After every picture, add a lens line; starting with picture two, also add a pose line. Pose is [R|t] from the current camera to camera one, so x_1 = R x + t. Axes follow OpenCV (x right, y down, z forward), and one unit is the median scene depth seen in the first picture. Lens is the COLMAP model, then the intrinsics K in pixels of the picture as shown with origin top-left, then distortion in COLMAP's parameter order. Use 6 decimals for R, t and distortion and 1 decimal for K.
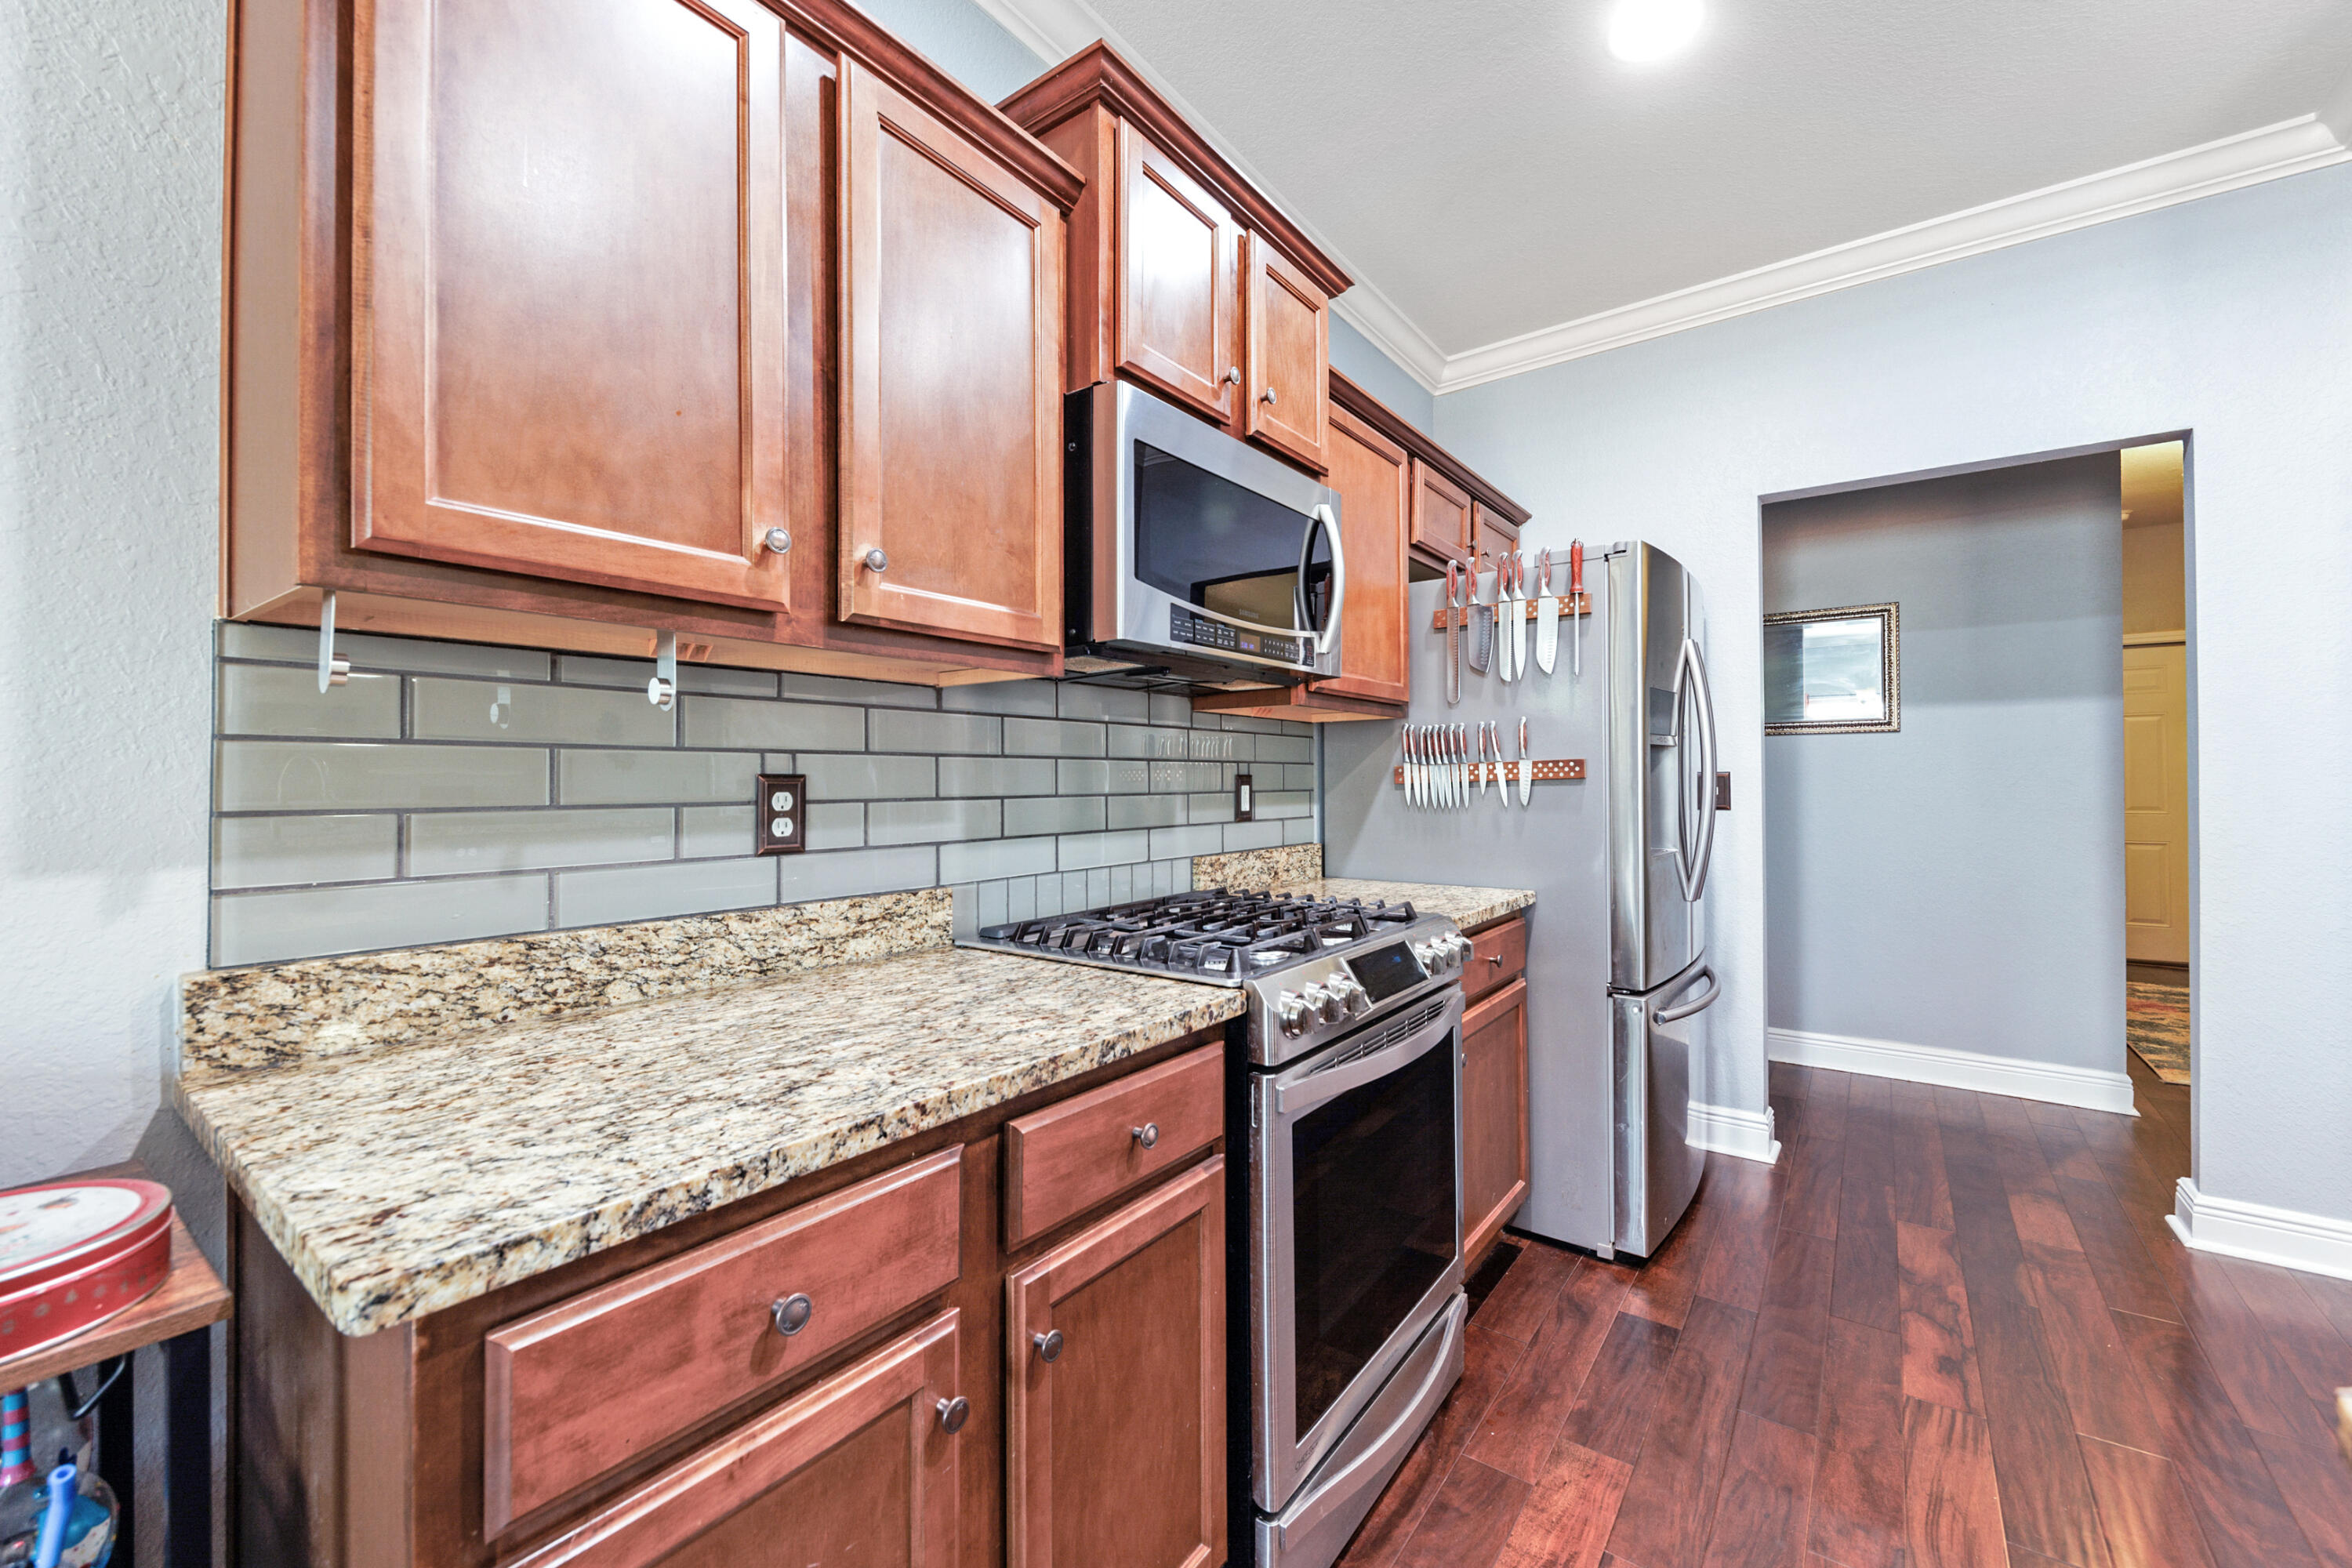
lens RADIAL K [[948.6, 0, 1180.1], [0, 948.6, 774.9], [0, 0, 1]] dist [-0.001205, -0.000922]
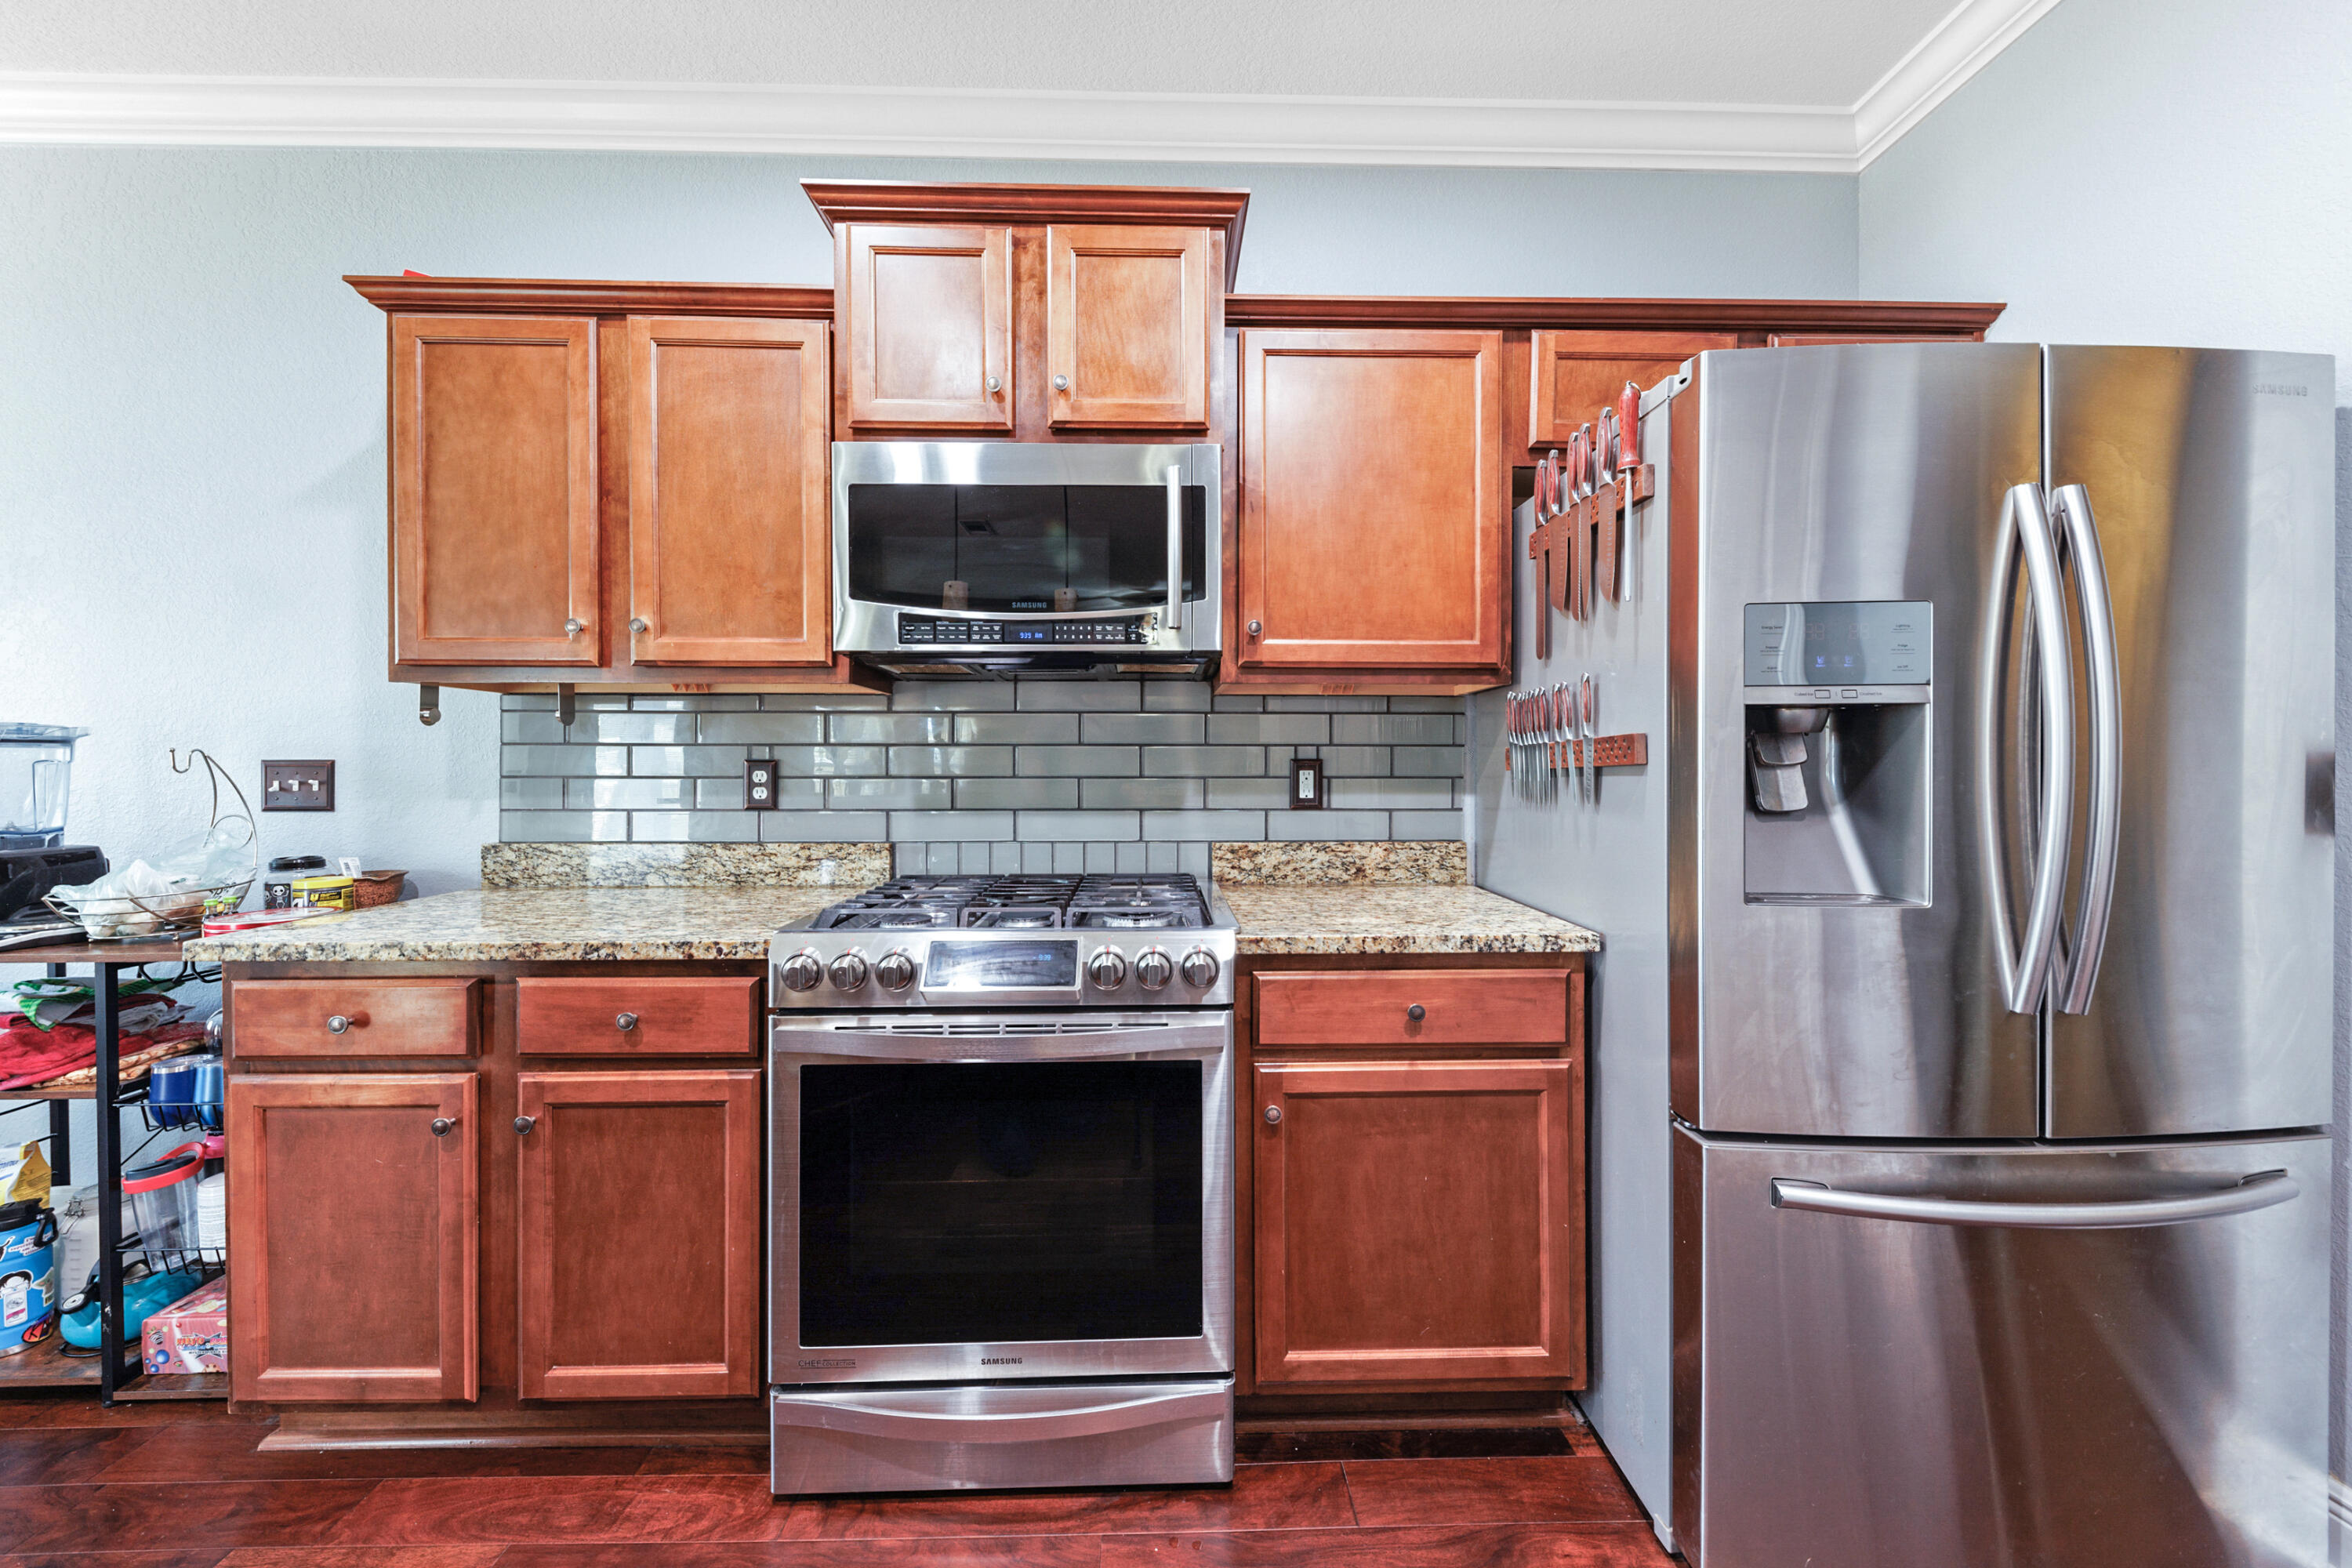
lens RADIAL K [[853.0, 0, 1179.8], [0, 853.0, 770.6], [0, 0, 1]] dist [0.005479, -0.002676]
pose [[0.613440, 0.010870, -0.789666, 1.117609], [0.001256, 0.999891, 0.014739, -0.002058], [0.789740, -0.010034, 0.613359, 0.678027]]
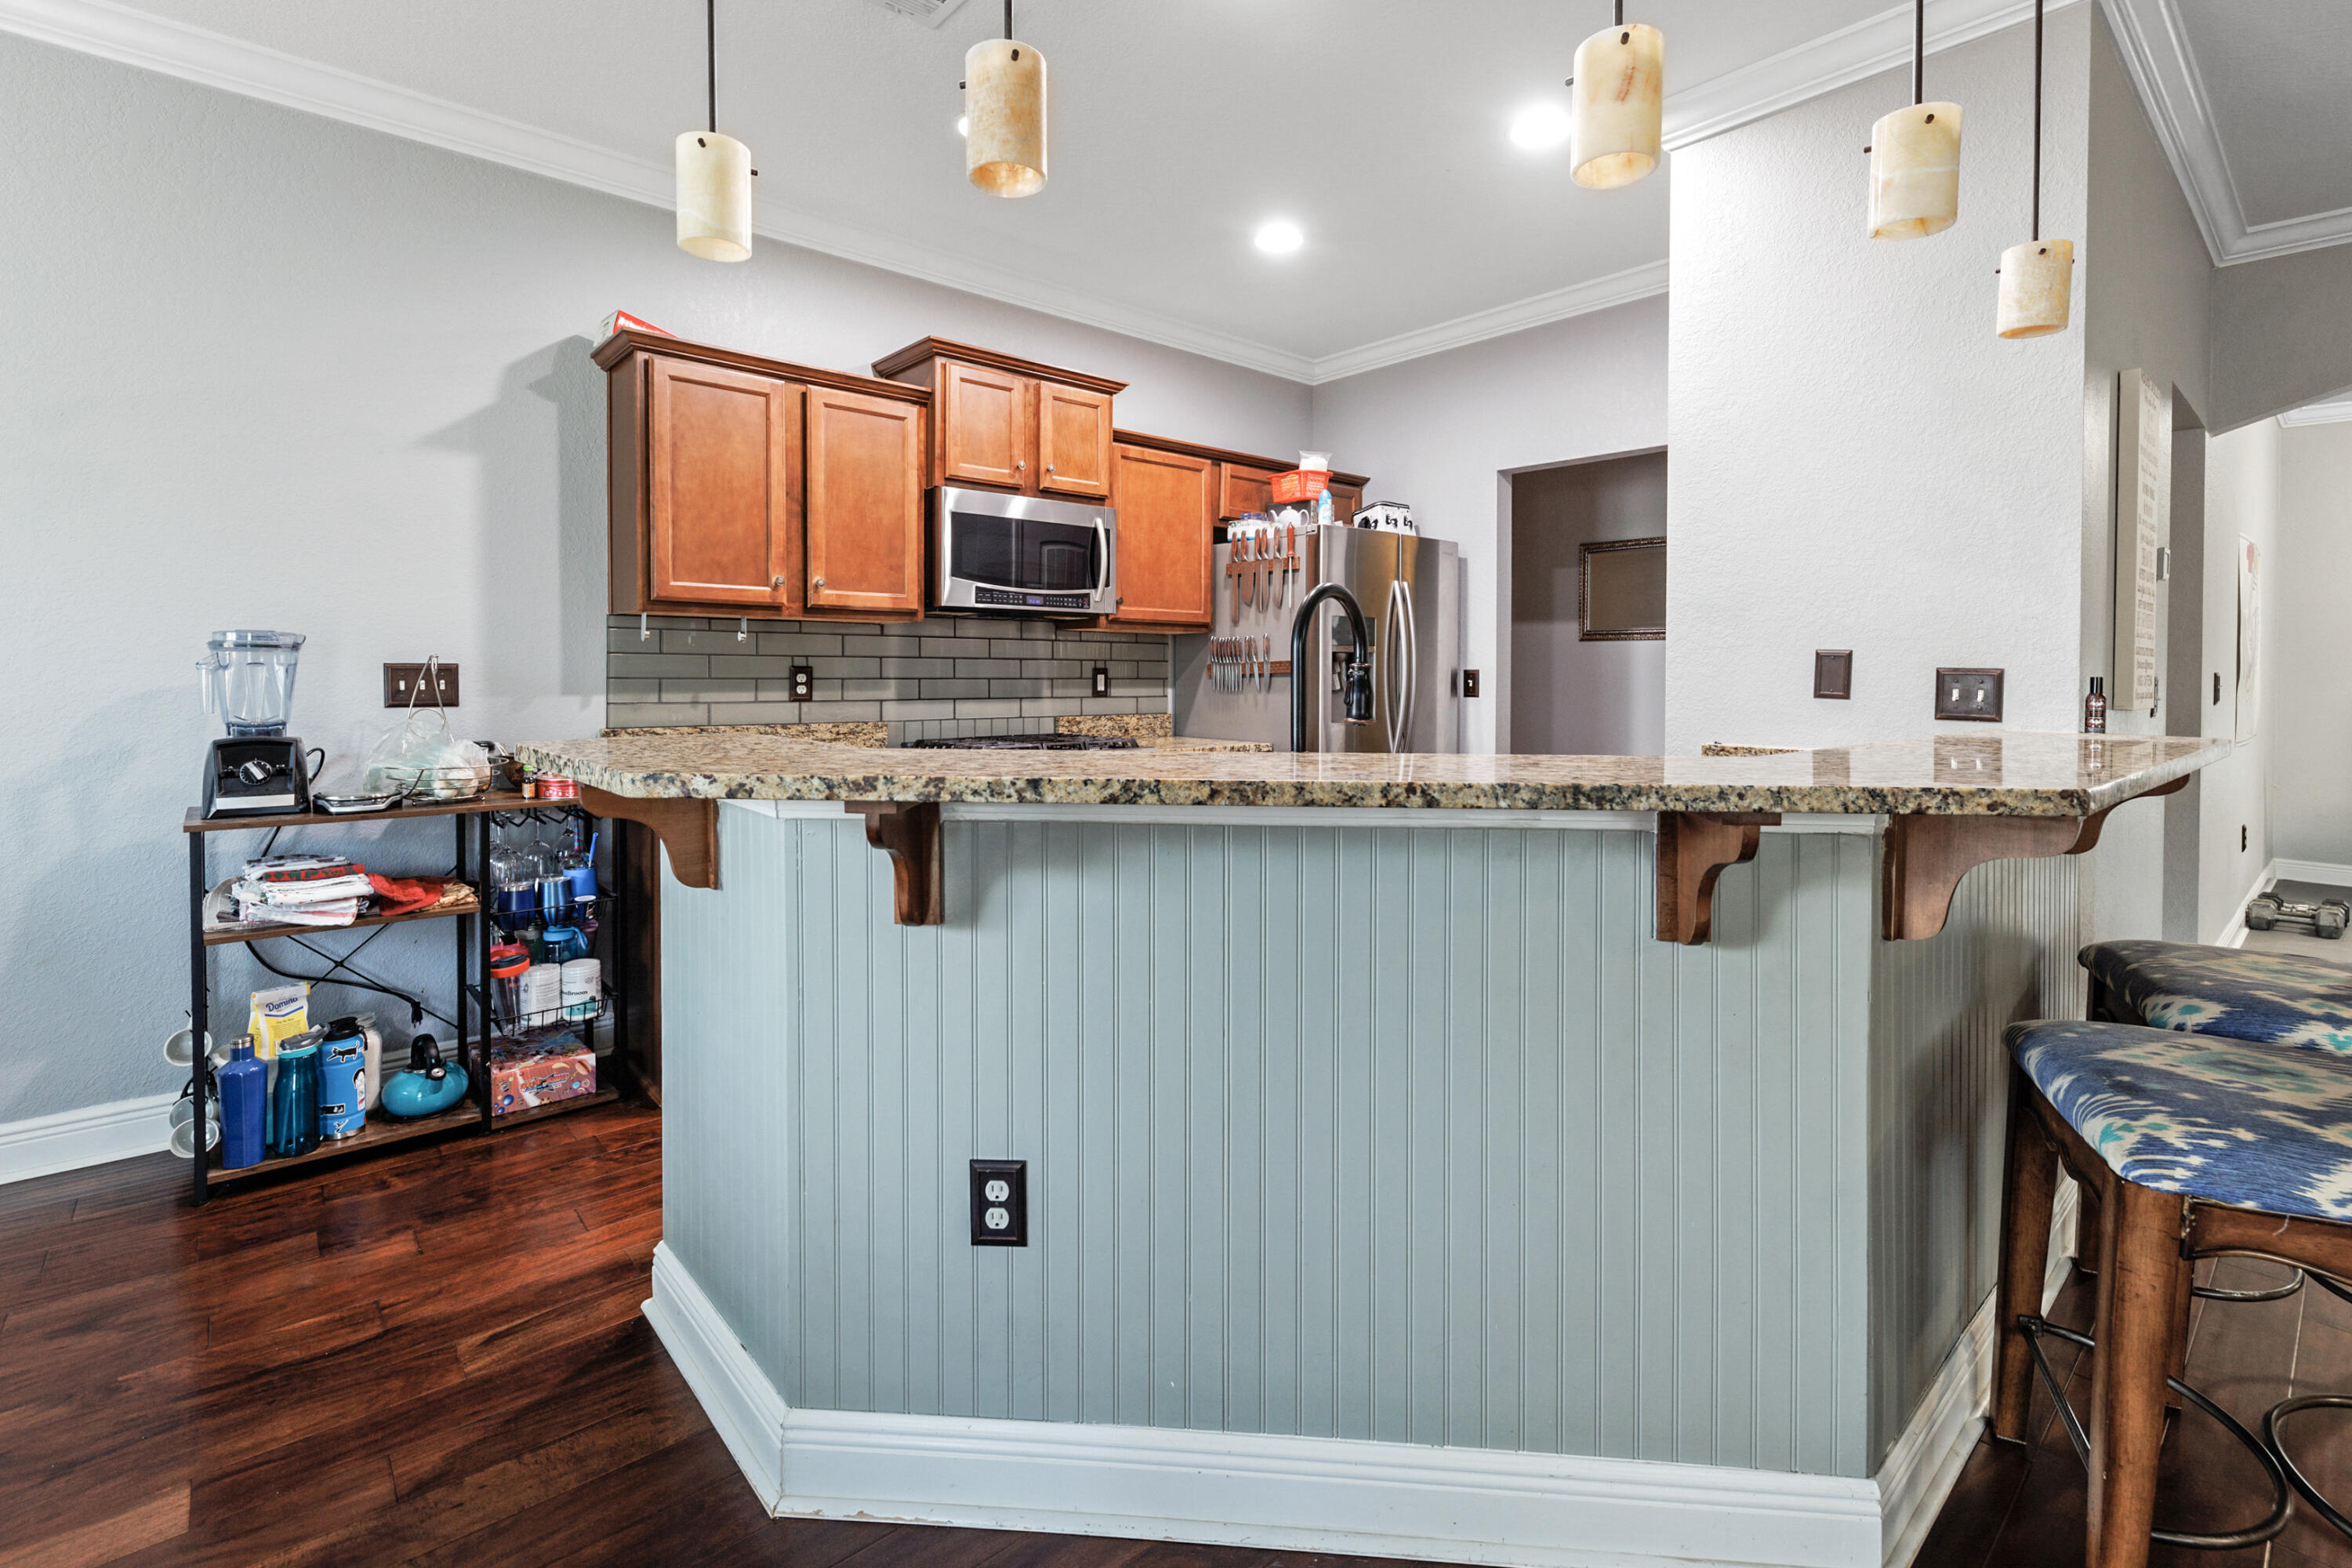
lens RADIAL K [[1077.8, 0, 1168.7], [0, 1077.8, 695.5], [0, 0, 1]] dist [-0.001114, 0.000035]
pose [[0.977358, 0.015769, -0.211002, 0.984403], [-0.009878, 0.999532, 0.028942, -0.014098], [0.211360, -0.026203, 0.977057, -1.336039]]
